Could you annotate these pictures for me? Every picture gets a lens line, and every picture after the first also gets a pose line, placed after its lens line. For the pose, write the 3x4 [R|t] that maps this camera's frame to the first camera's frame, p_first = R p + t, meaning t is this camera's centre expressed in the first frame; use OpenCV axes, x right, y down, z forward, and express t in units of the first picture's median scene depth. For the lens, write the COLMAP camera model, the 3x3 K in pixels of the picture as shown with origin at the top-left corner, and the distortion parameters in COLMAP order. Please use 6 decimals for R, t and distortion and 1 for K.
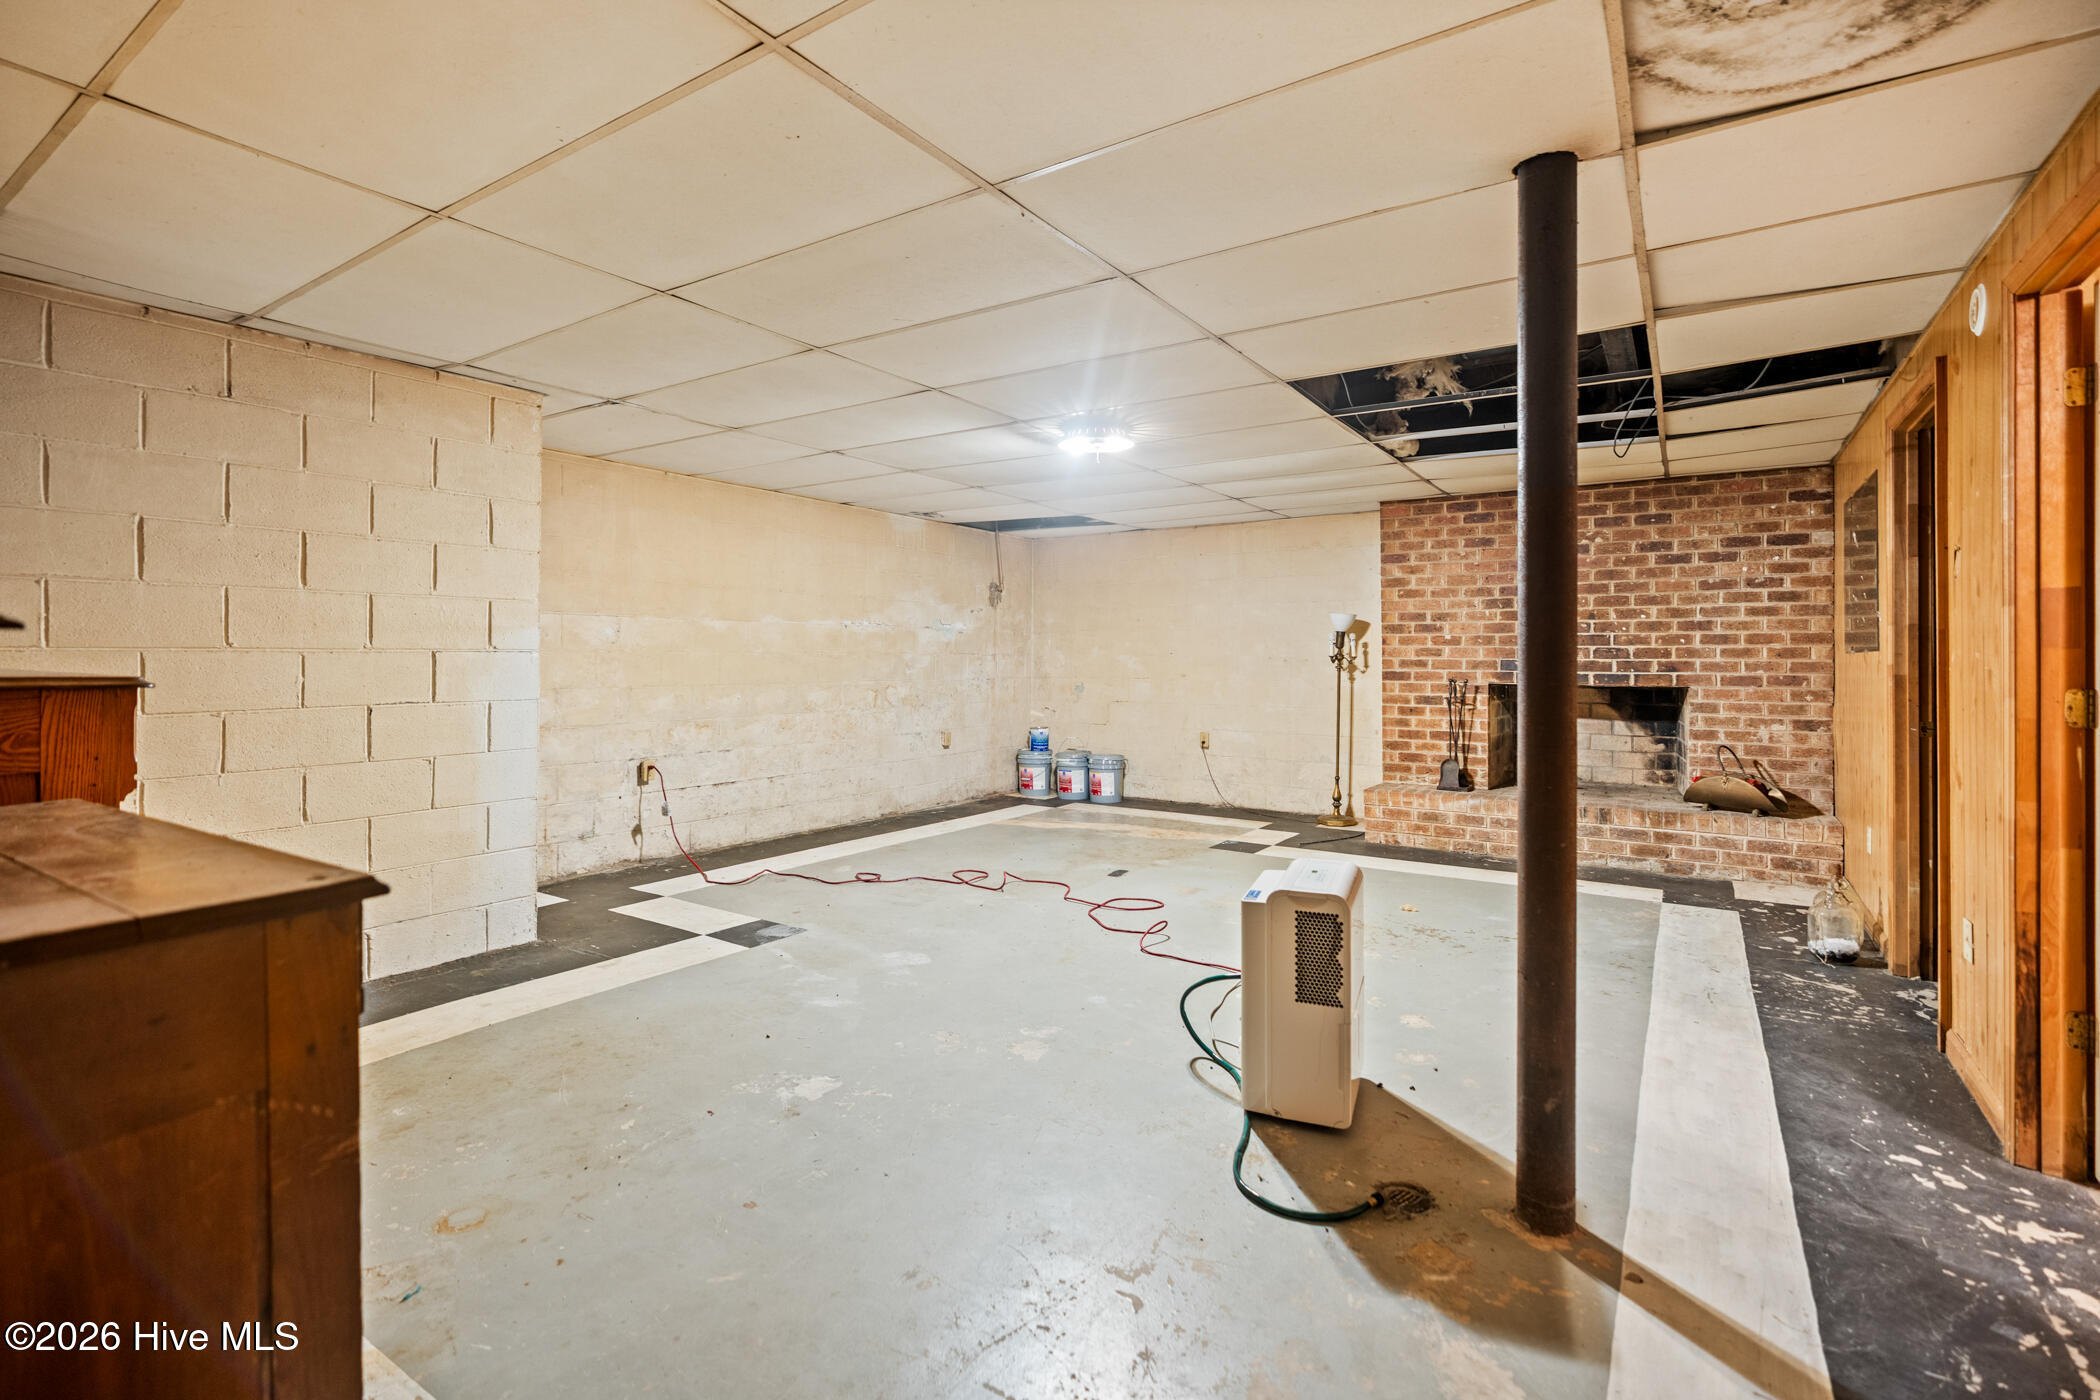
lens RADIAL K [[958.0, 0, 1048.2], [0, 958.0, 648.6], [0, 0, 1]] dist [-0.016213, 0.005092]
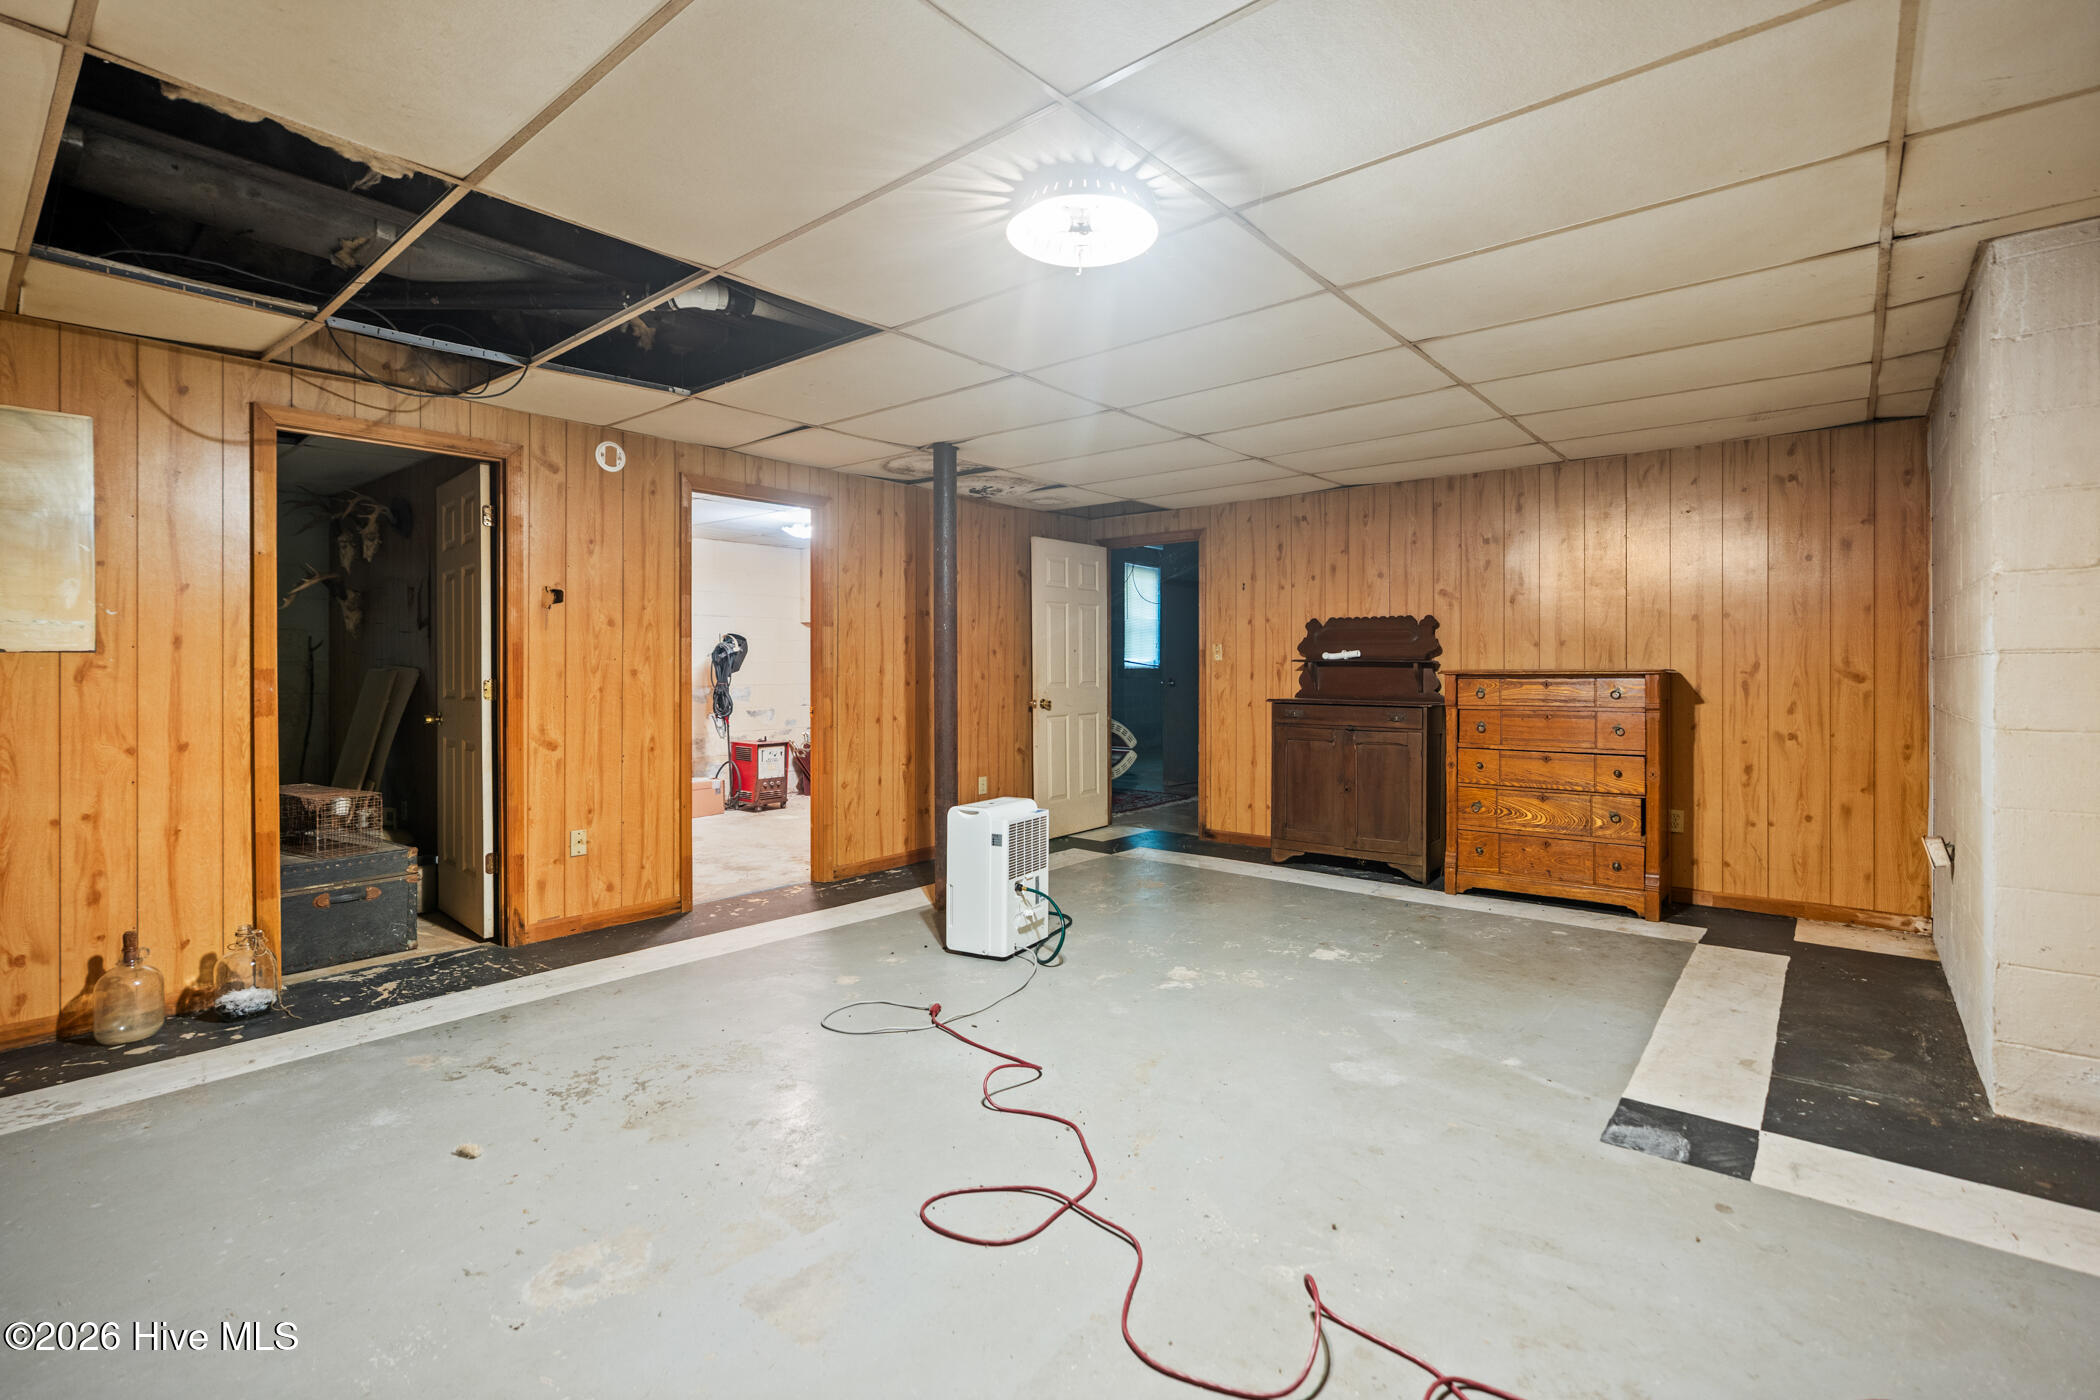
lens RADIAL K [[957.0, 0, 1042.8], [0, 957.0, 669.7], [0, 0, 1]] dist [-0.002492, 0.000238]
pose [[-0.993413, -0.002811, 0.114553, 0.010426], [-0.003474, 0.999978, -0.005593, 0.012915], [-0.114535, -0.005954, -0.993401, 1.172514]]
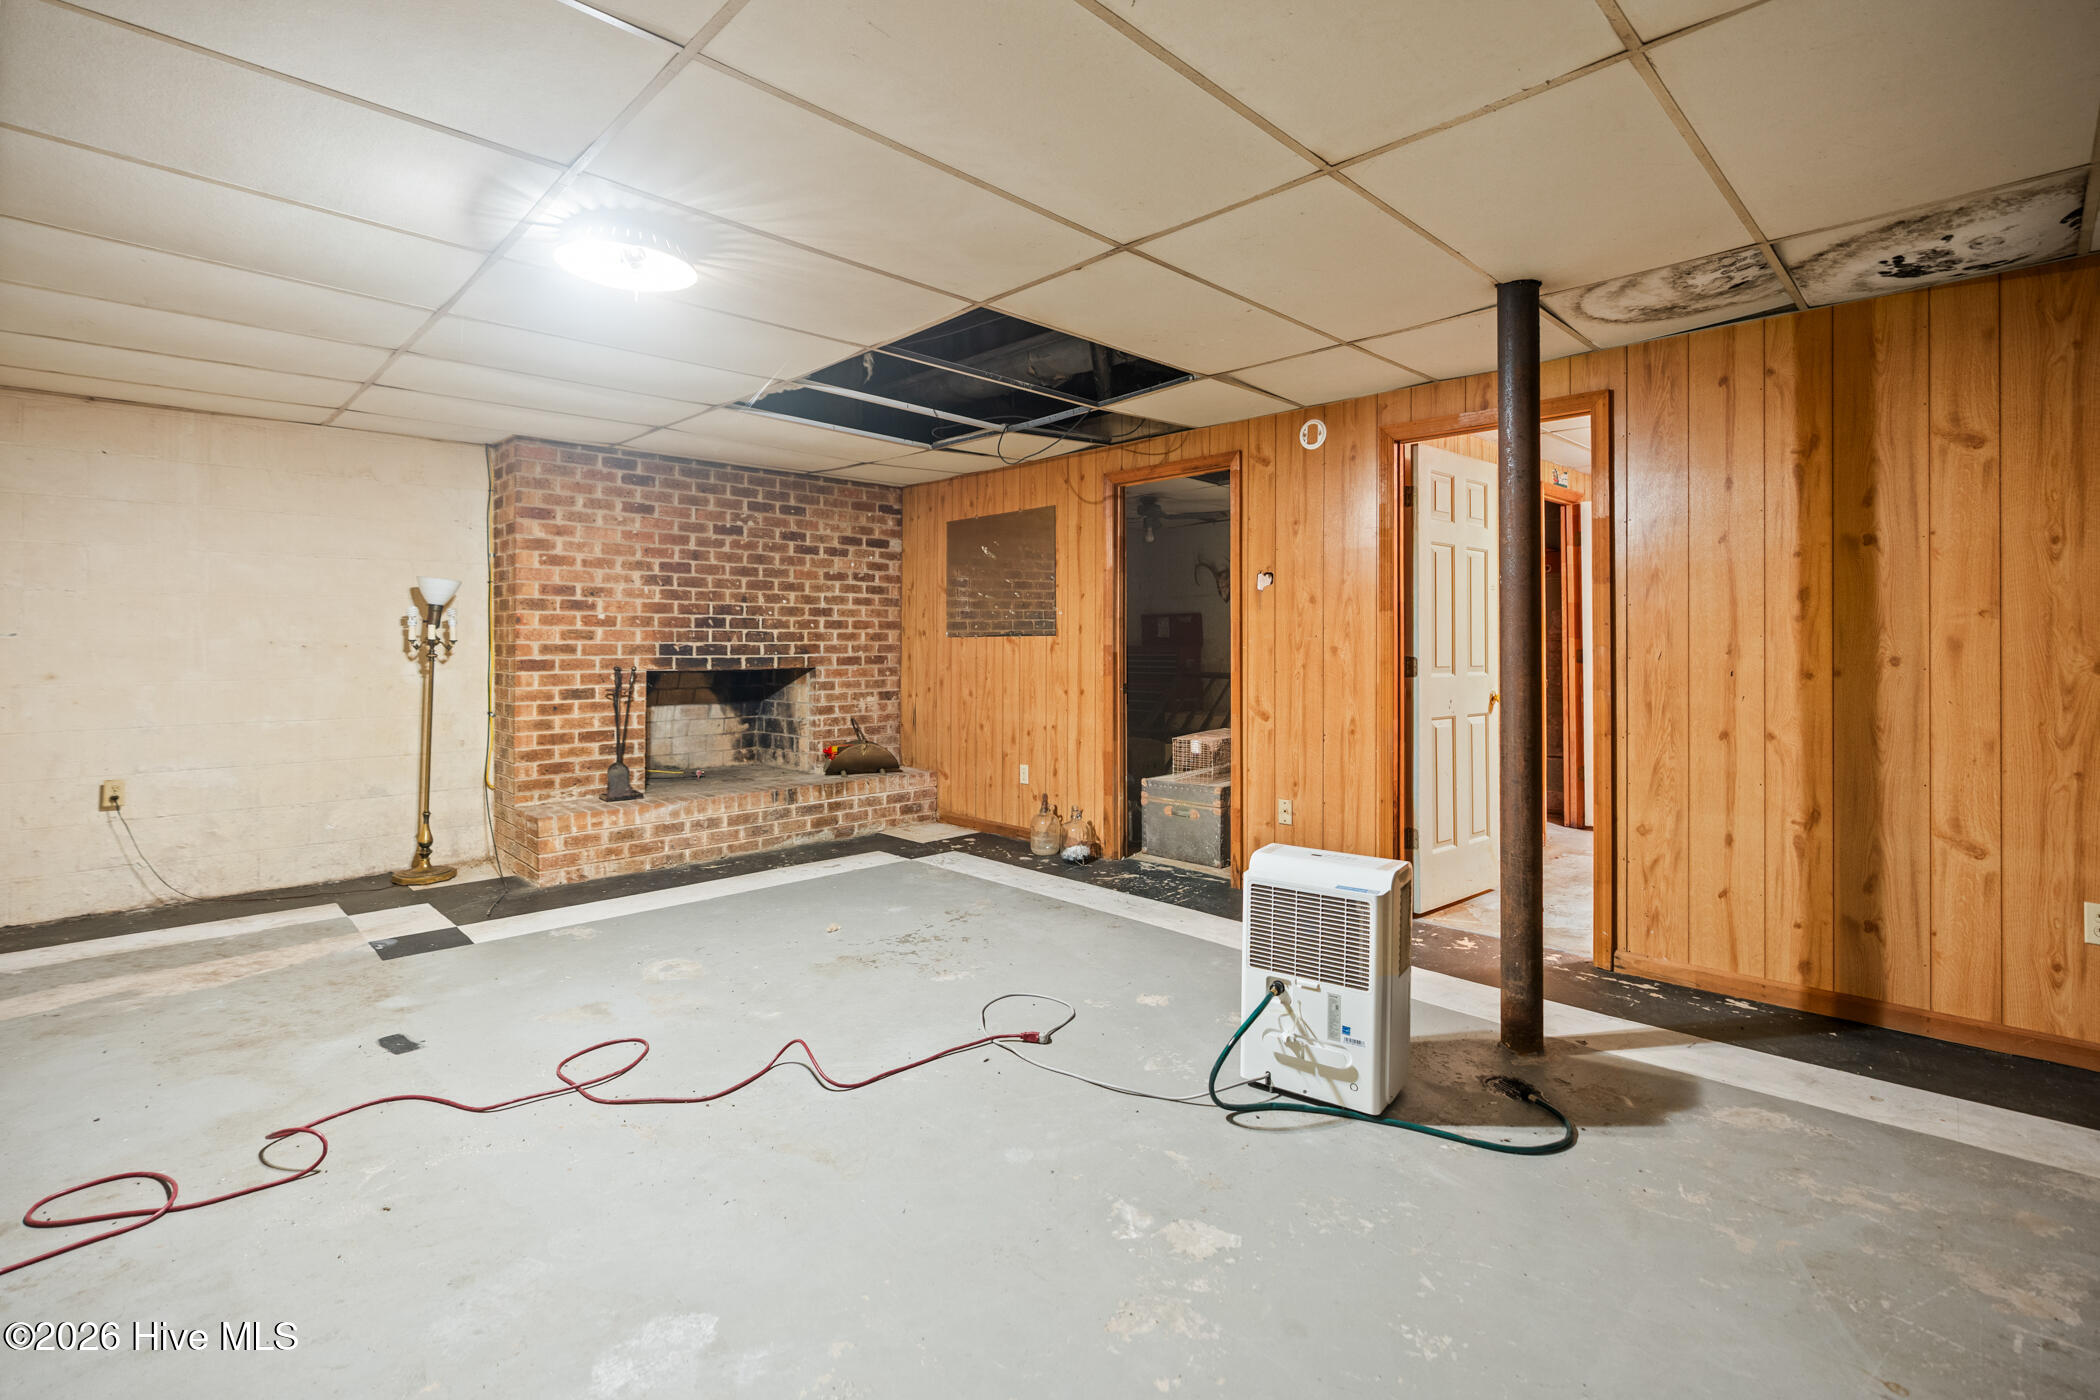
lens RADIAL K [[962.8, 0, 1058.1], [0, 962.8, 626.6], [0, 0, 1]] dist [-0.005220, 0.000036]
pose [[0.204711, 0.012897, 0.978738, -0.354615], [-0.006832, 0.999908, -0.011747, 0.004136], [-0.978799, -0.004282, 0.204780, 0.493536]]
